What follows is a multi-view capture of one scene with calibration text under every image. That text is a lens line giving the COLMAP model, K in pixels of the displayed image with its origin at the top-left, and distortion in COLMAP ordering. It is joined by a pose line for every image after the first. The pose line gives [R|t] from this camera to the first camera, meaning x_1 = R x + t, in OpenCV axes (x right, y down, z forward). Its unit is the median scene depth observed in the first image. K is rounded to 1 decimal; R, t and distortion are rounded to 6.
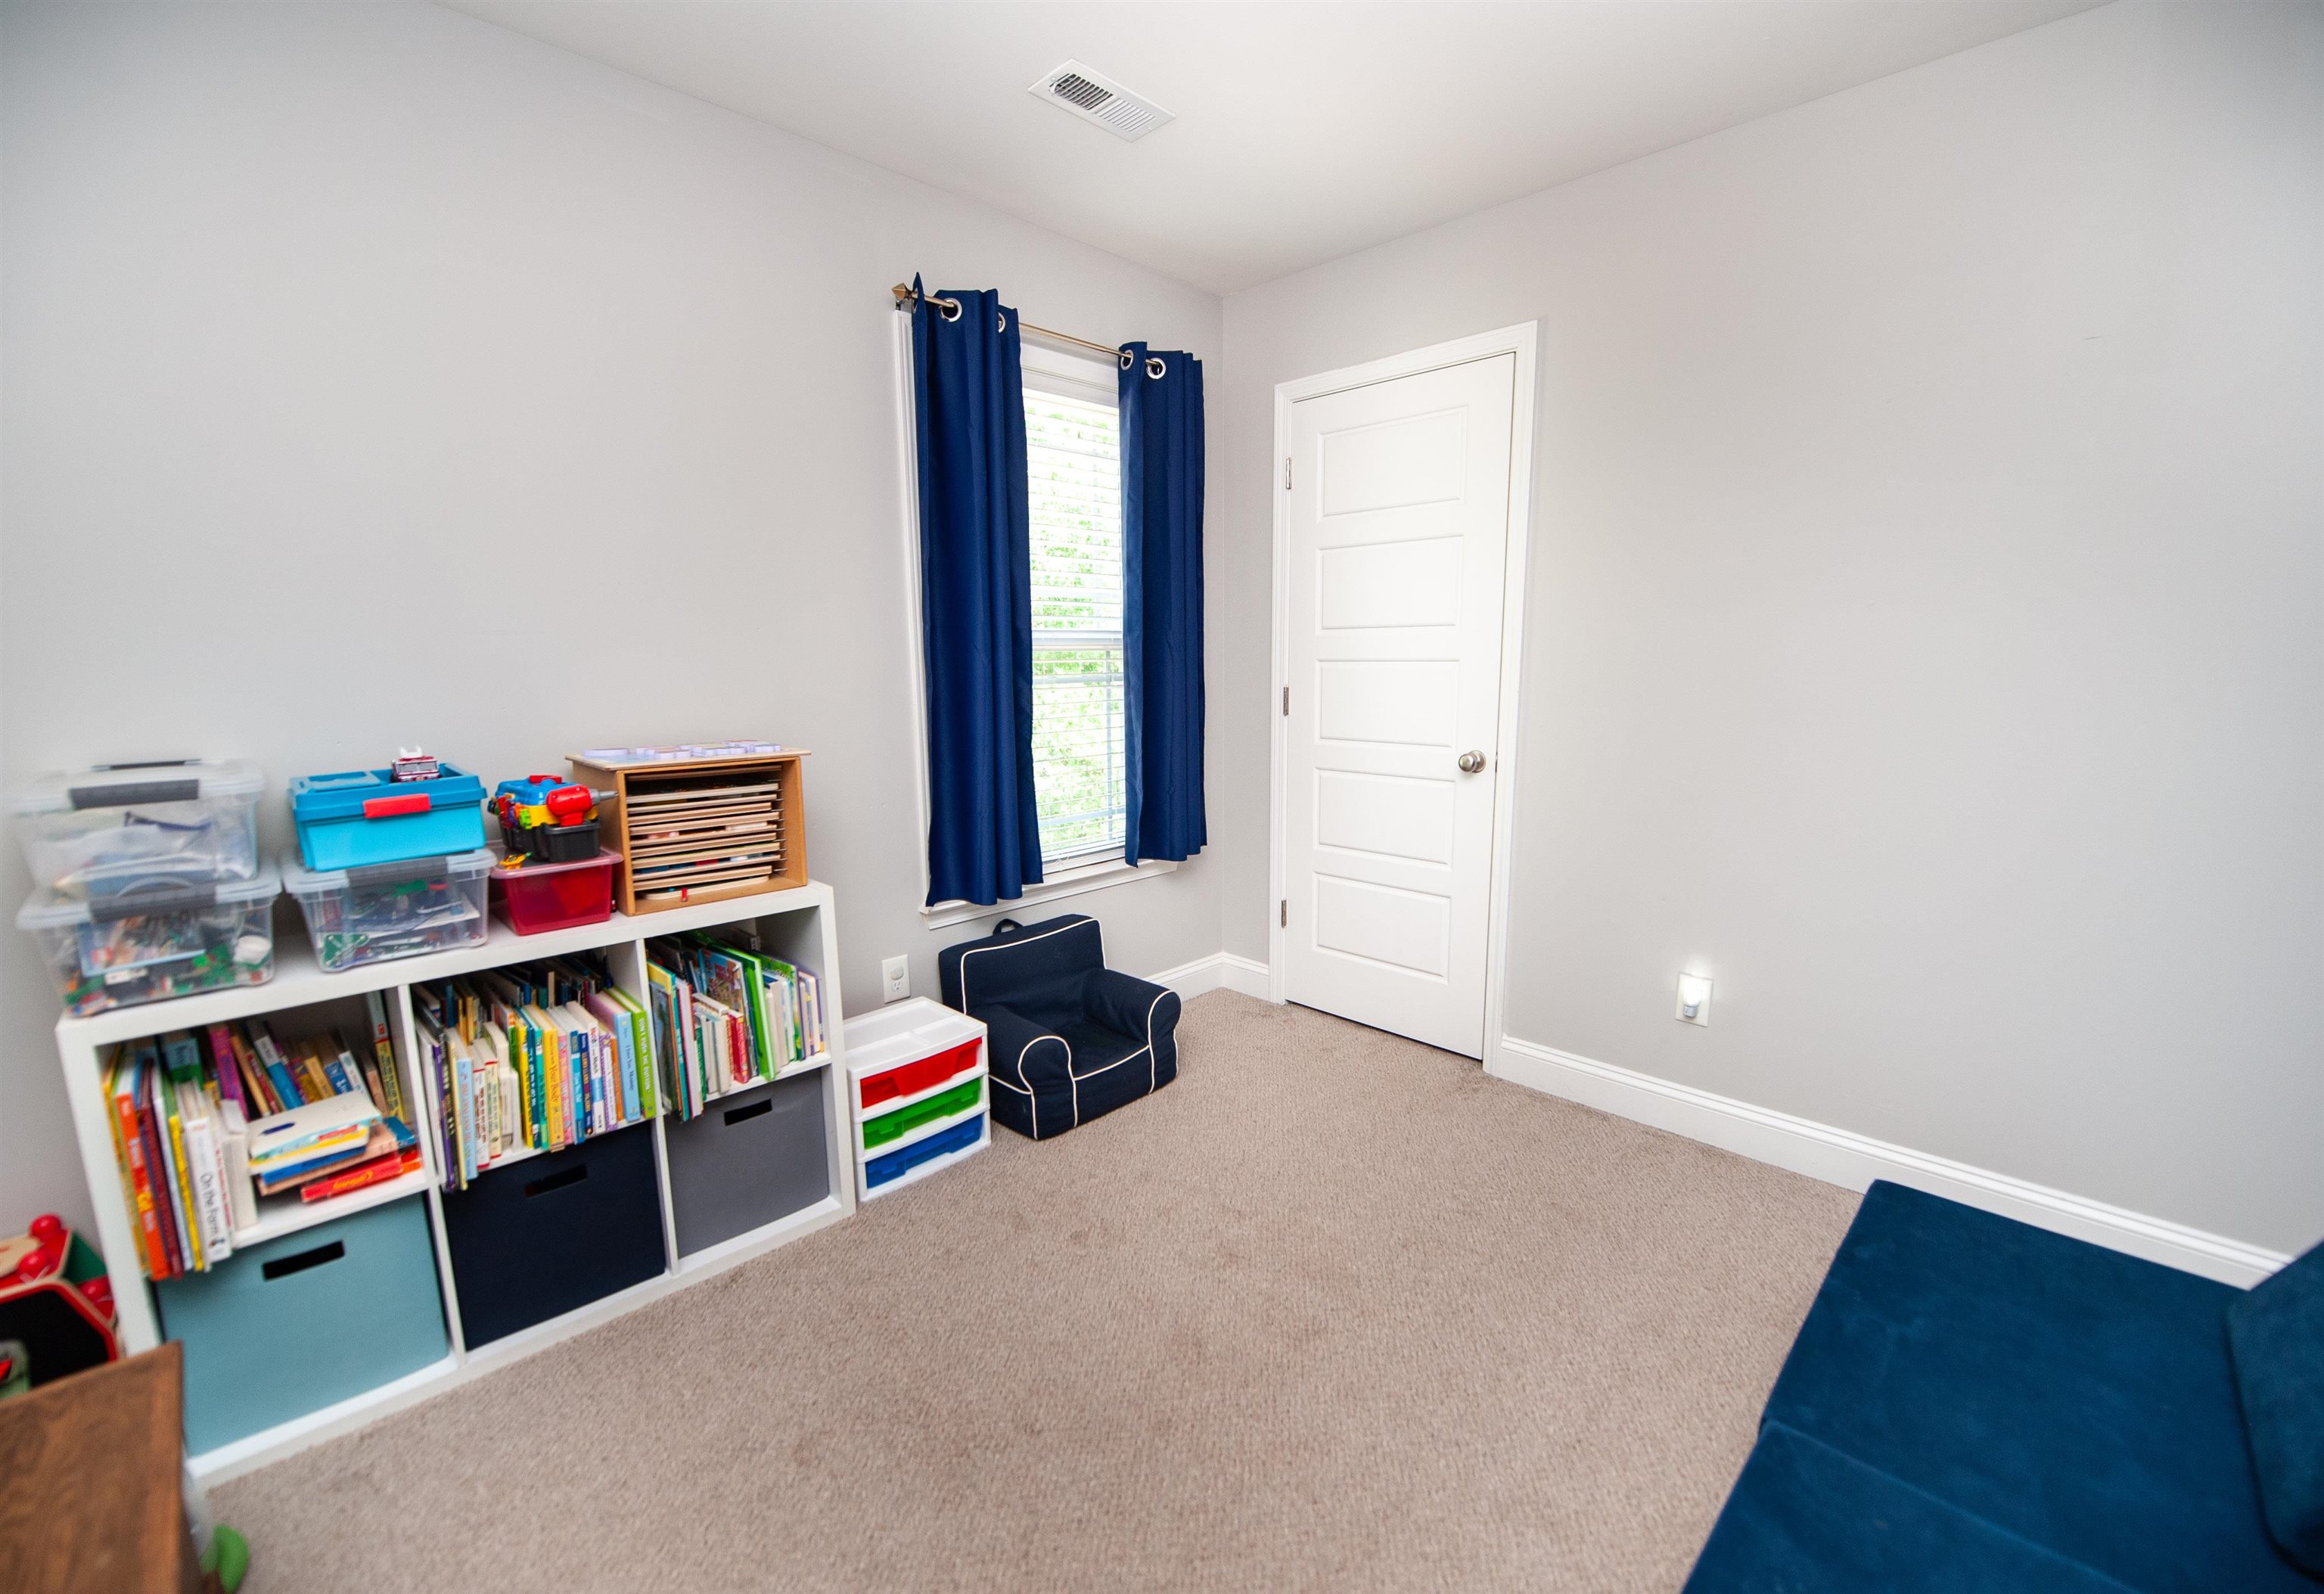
lens RADIAL K [[946.9, 0, 1166.6], [0, 946.9, 799.1], [0, 0, 1]] dist [-0.019312, -0.000502]
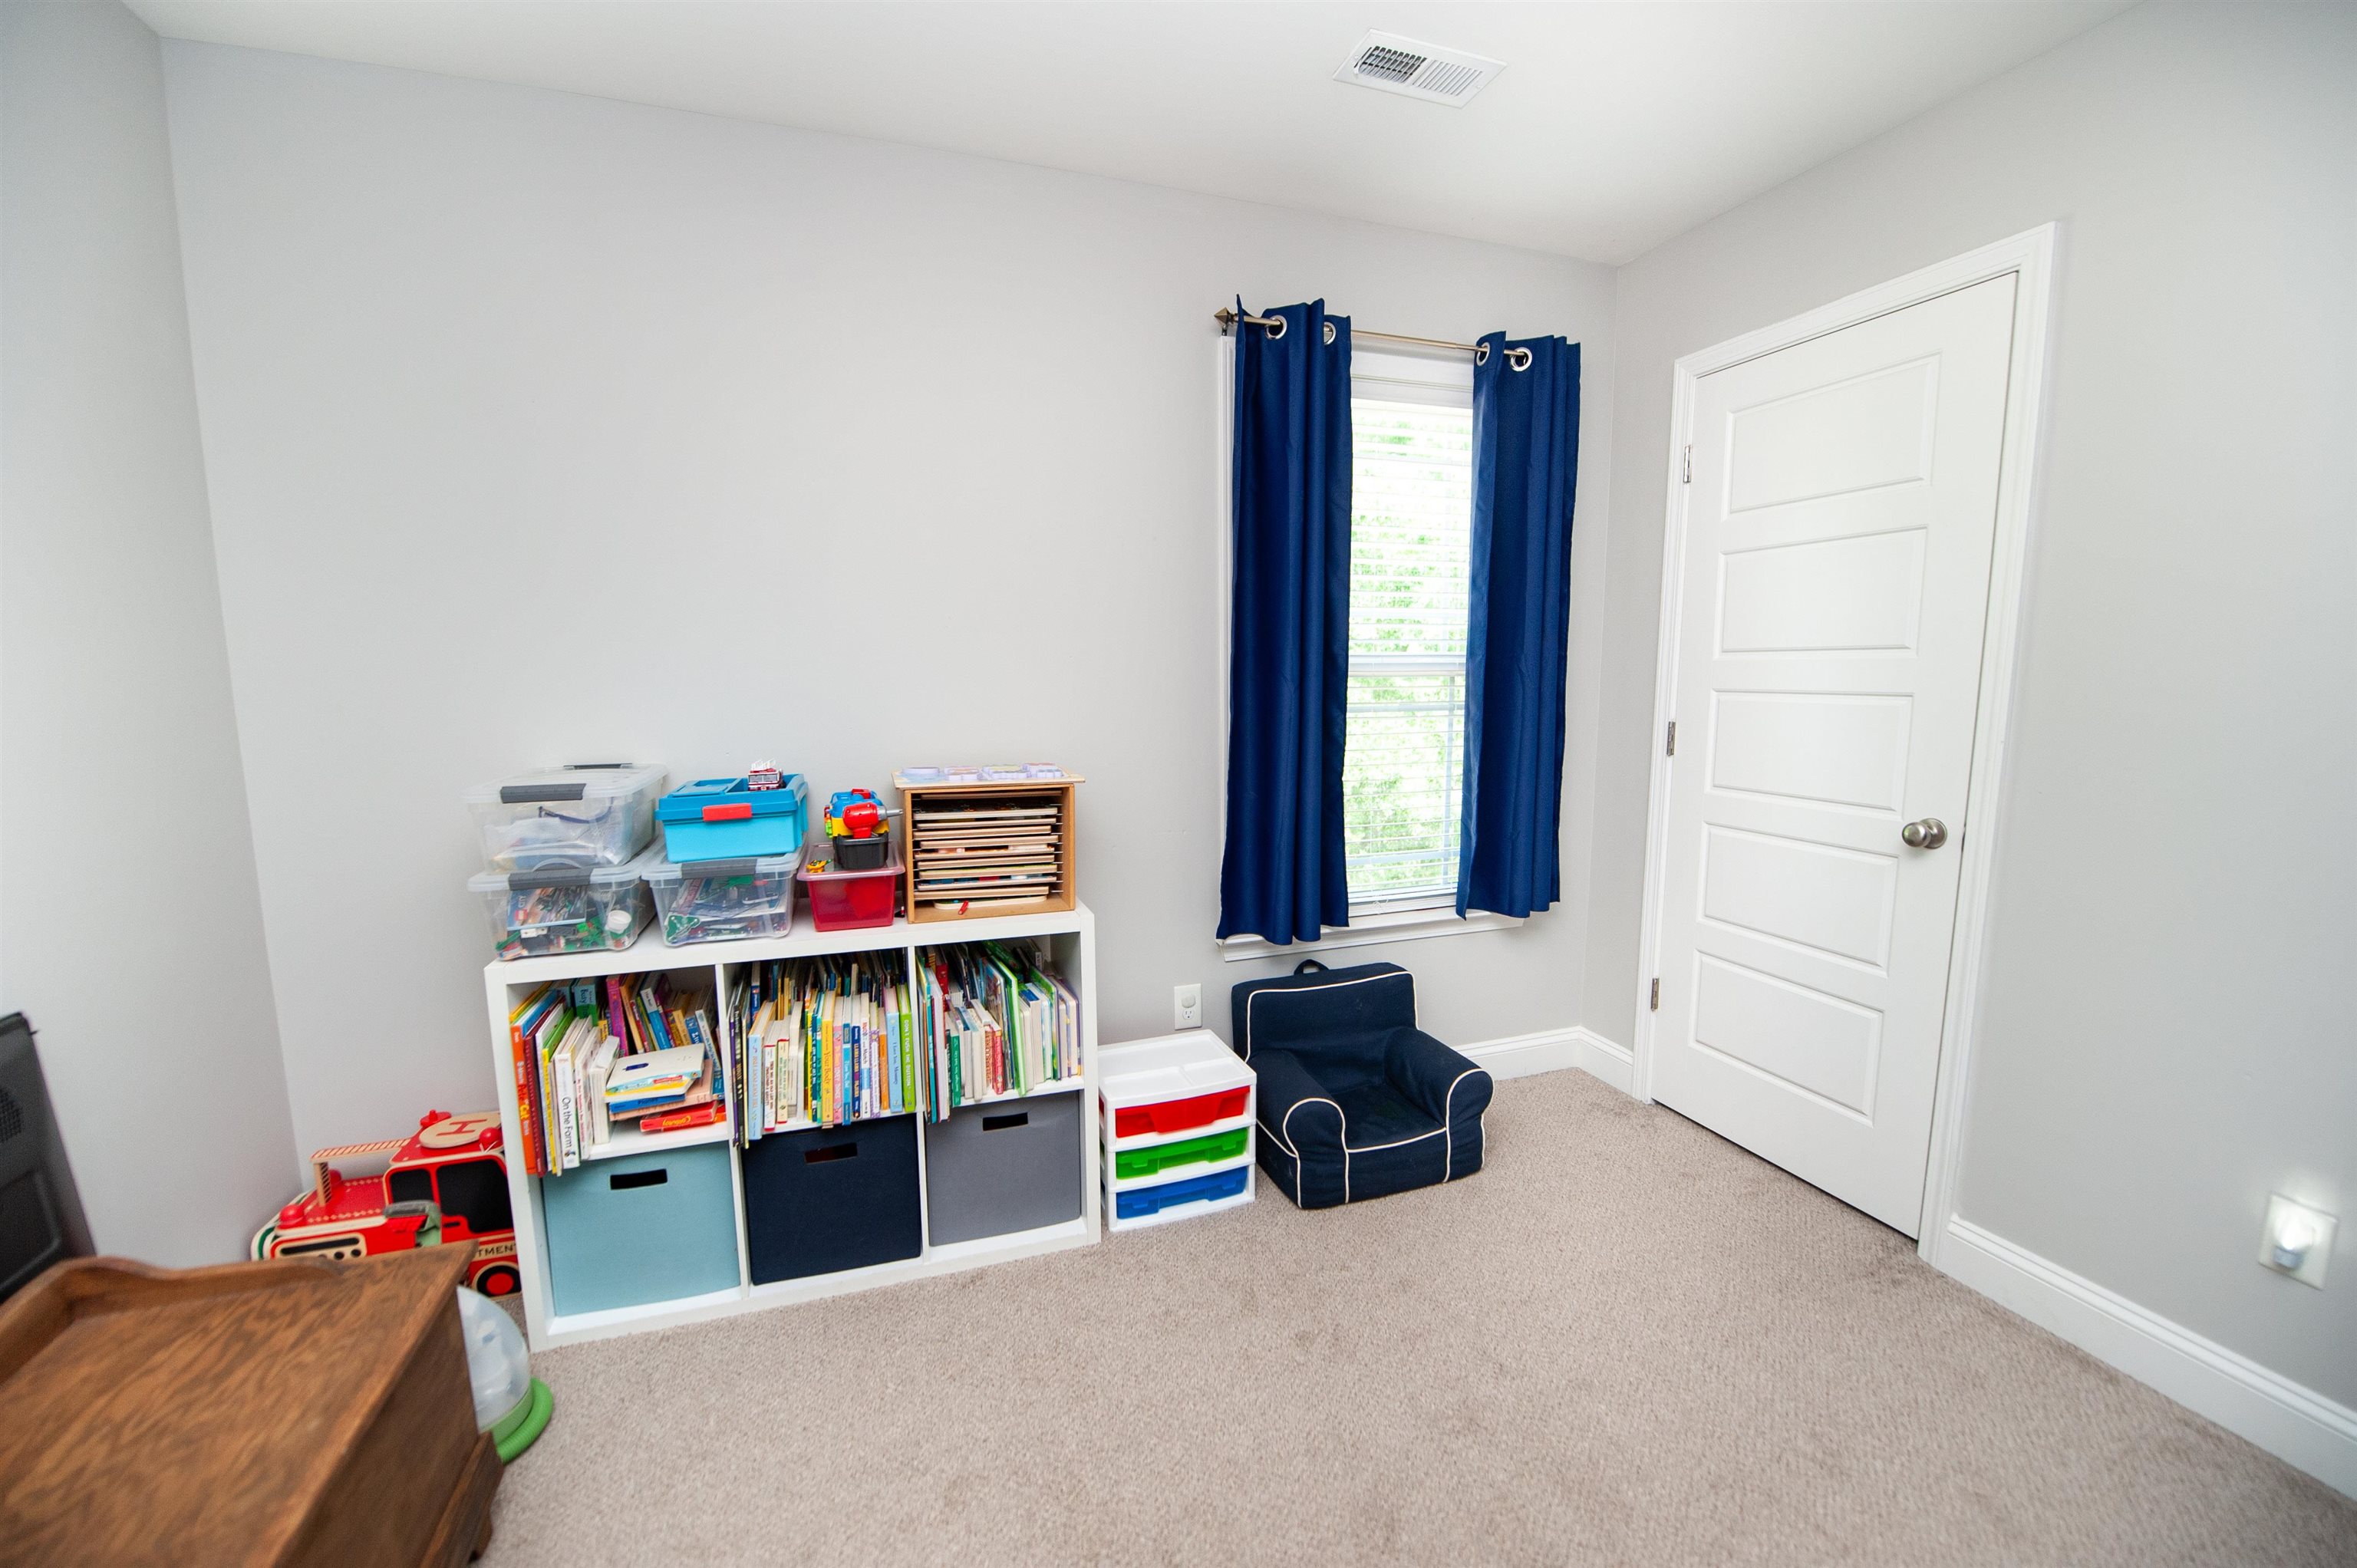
lens RADIAL K [[928.1, 0, 1178.1], [0, 928.1, 787.8], [0, 0, 1]] dist [-0.015196, -0.003653]
pose [[0.898854, 0.057856, -0.434412, 0.137862], [-0.068105, 0.997646, -0.008049, -0.037203], [0.432924, 0.036820, 0.900678, 0.133161]]
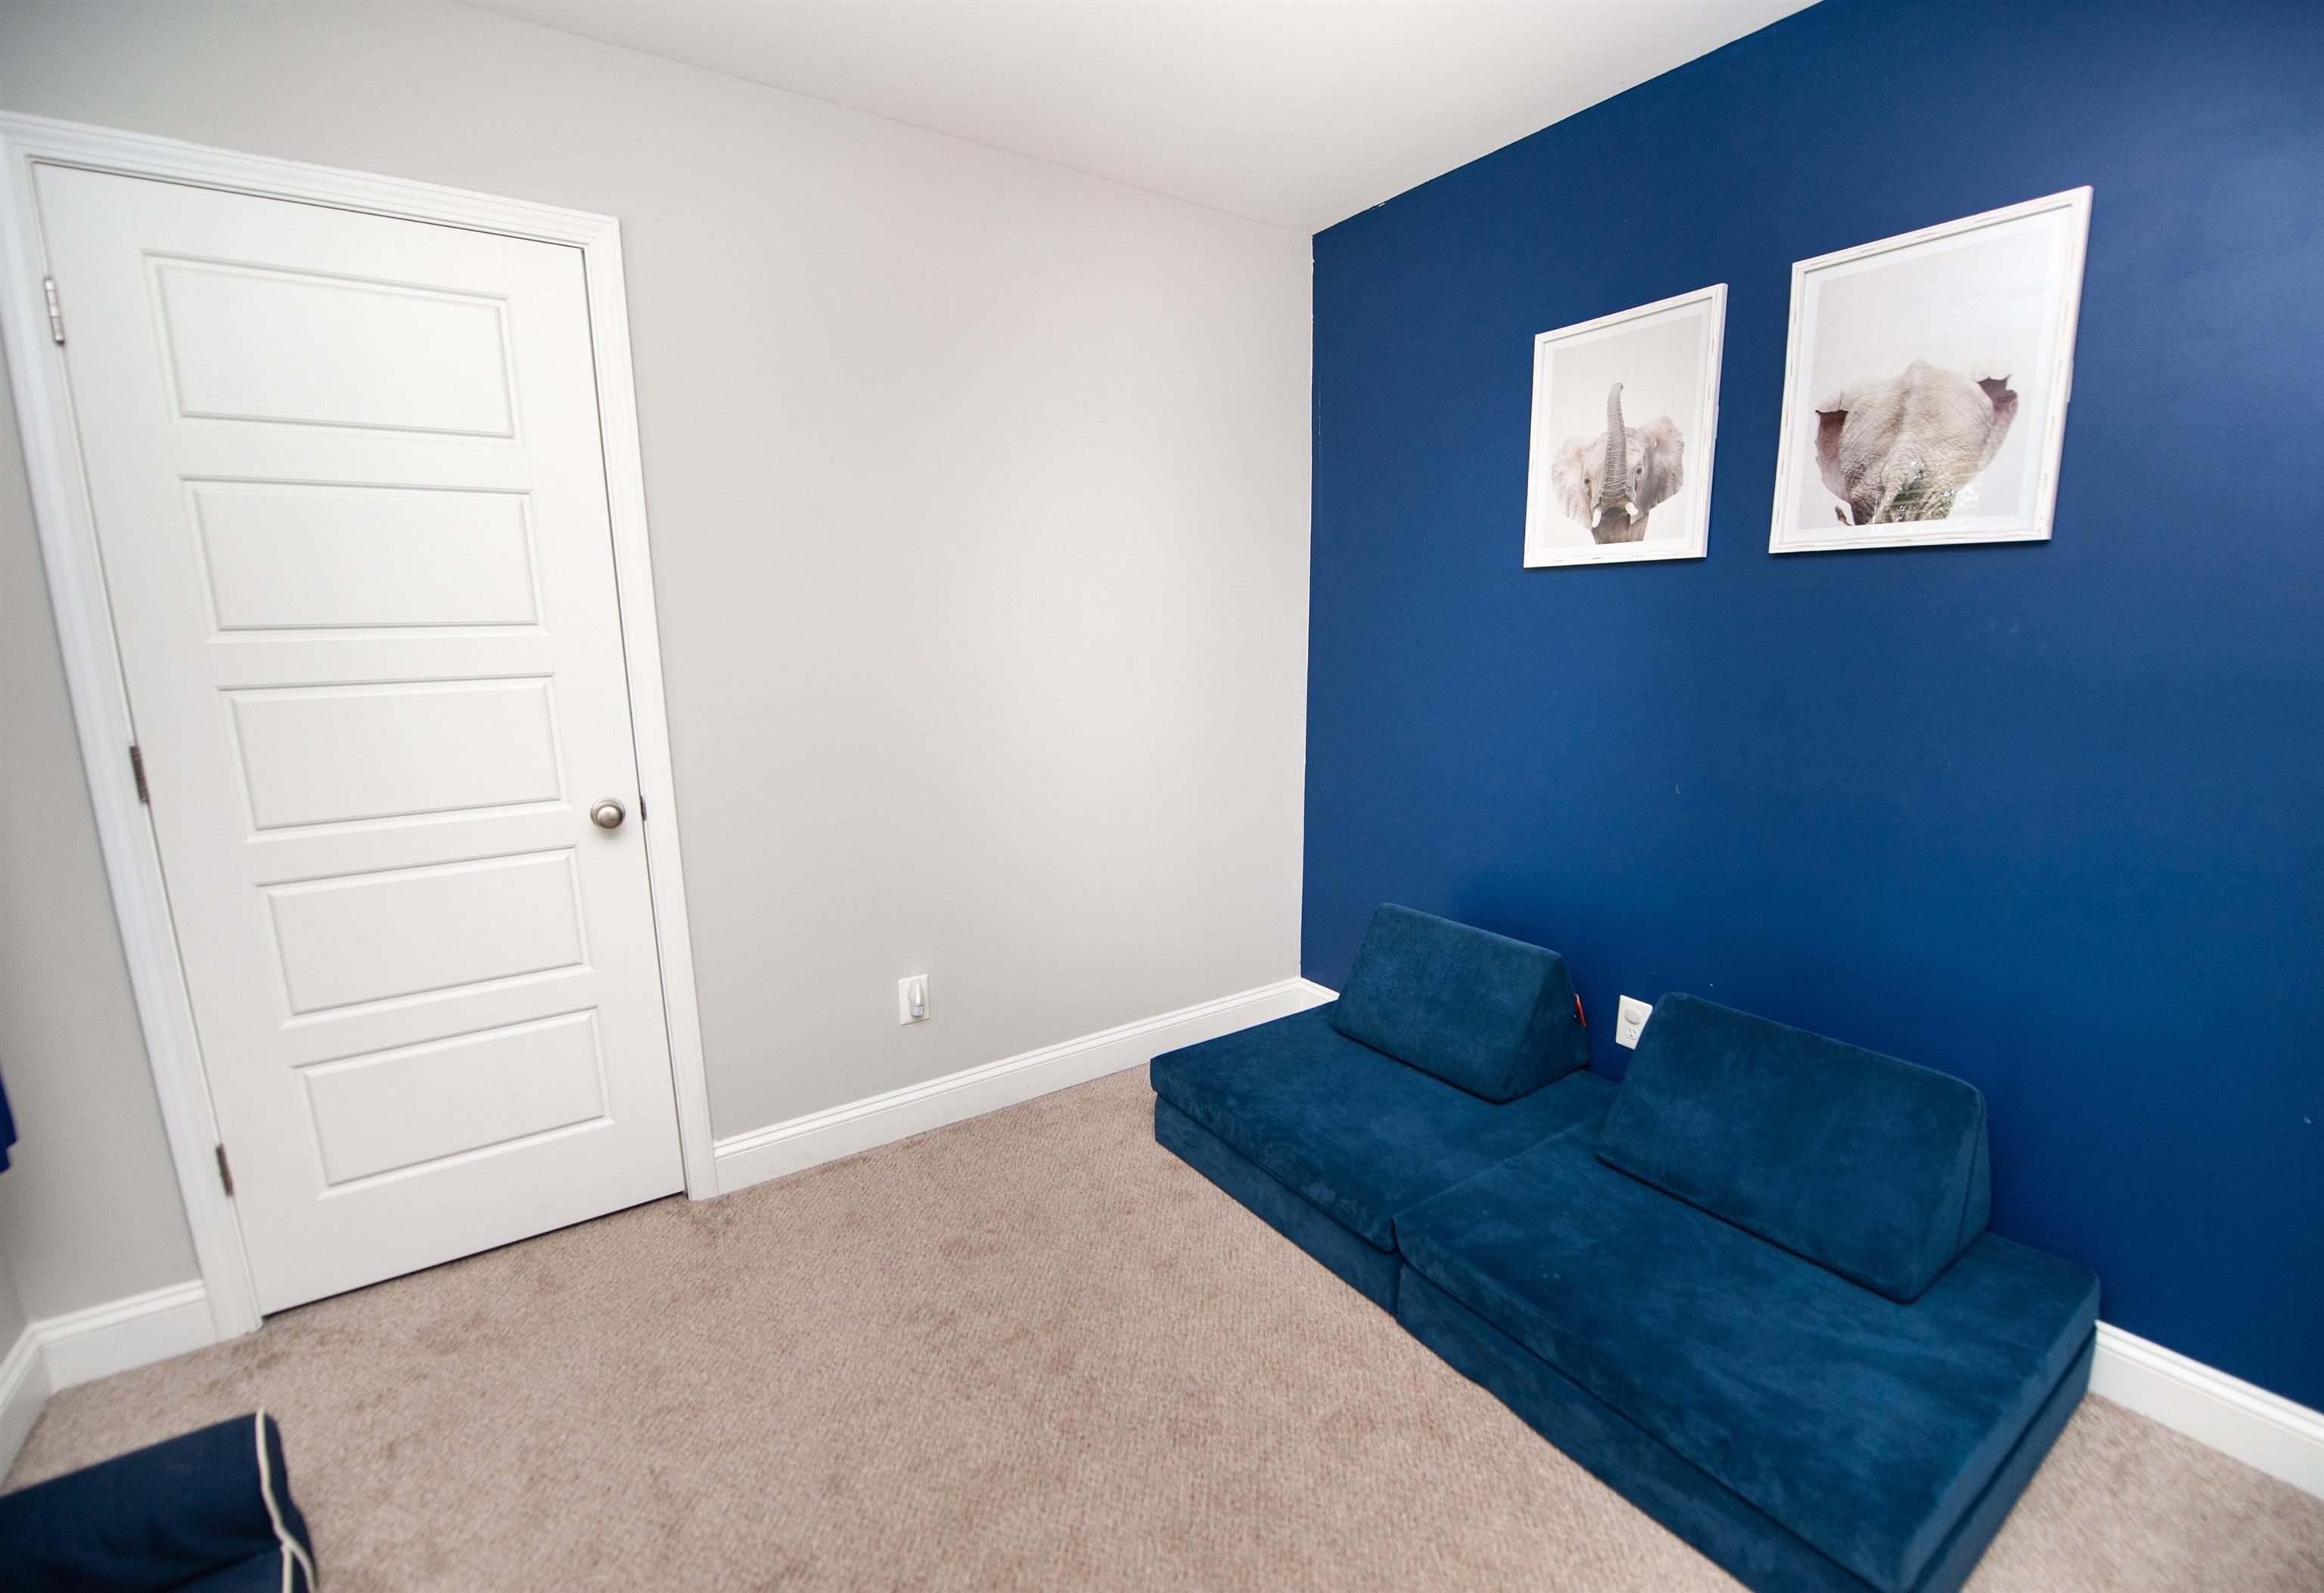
lens RADIAL K [[984.0, 0, 1170.2], [0, 984.0, 799.8], [0, 0, 1]] dist [-0.022747, -0.000173]
pose [[0.183254, -0.179215, 0.966592, -0.397855], [0.159750, 0.975602, 0.150599, -0.118119], [-0.969999, 0.126815, 0.207413, 0.535946]]
